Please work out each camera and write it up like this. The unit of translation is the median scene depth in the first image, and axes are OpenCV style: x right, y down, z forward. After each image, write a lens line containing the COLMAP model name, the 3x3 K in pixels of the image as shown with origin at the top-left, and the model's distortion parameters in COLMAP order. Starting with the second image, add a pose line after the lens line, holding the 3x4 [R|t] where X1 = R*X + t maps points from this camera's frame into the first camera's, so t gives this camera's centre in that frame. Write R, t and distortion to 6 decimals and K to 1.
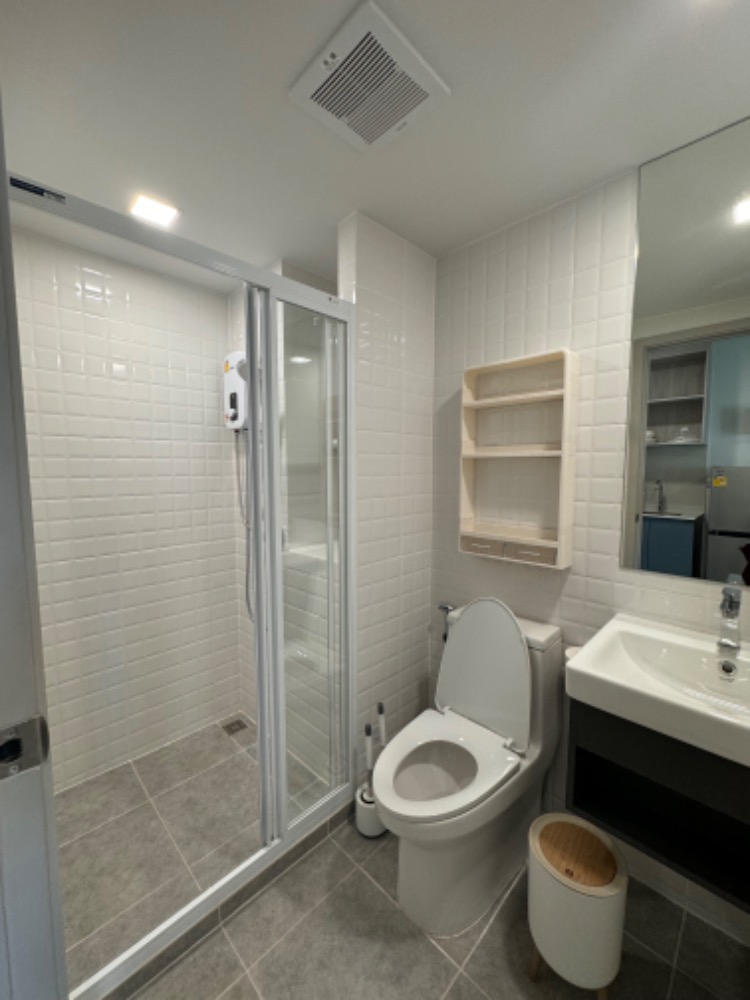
lens RADIAL K [[397.4, 0, 373.5], [0, 397.4, 498.8], [0, 0, 1]] dist [-0.002908, 0.000547]
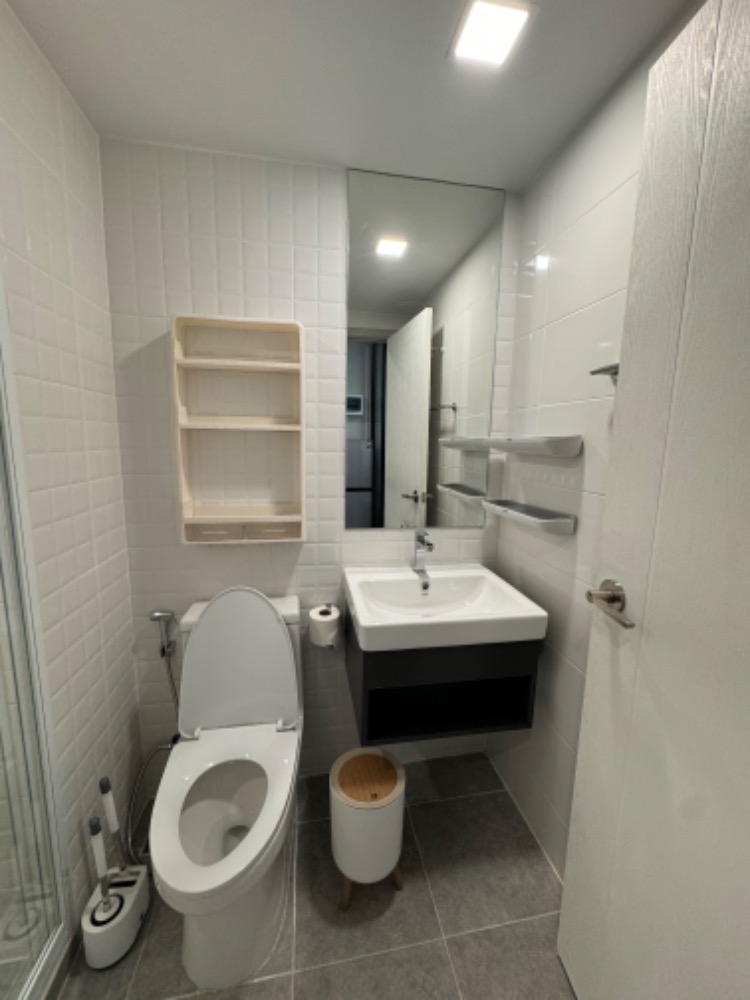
lens RADIAL K [[397.4, 0, 374.4], [0, 397.4, 500.8], [0, 0, 1]] dist [-0.002908, 0.000547]
pose [[0.577983, -0.111174, 0.808440, -0.250346], [0.047738, 0.993586, 0.102505, -0.024349], [-0.814651, -0.020653, 0.579583, 0.247650]]
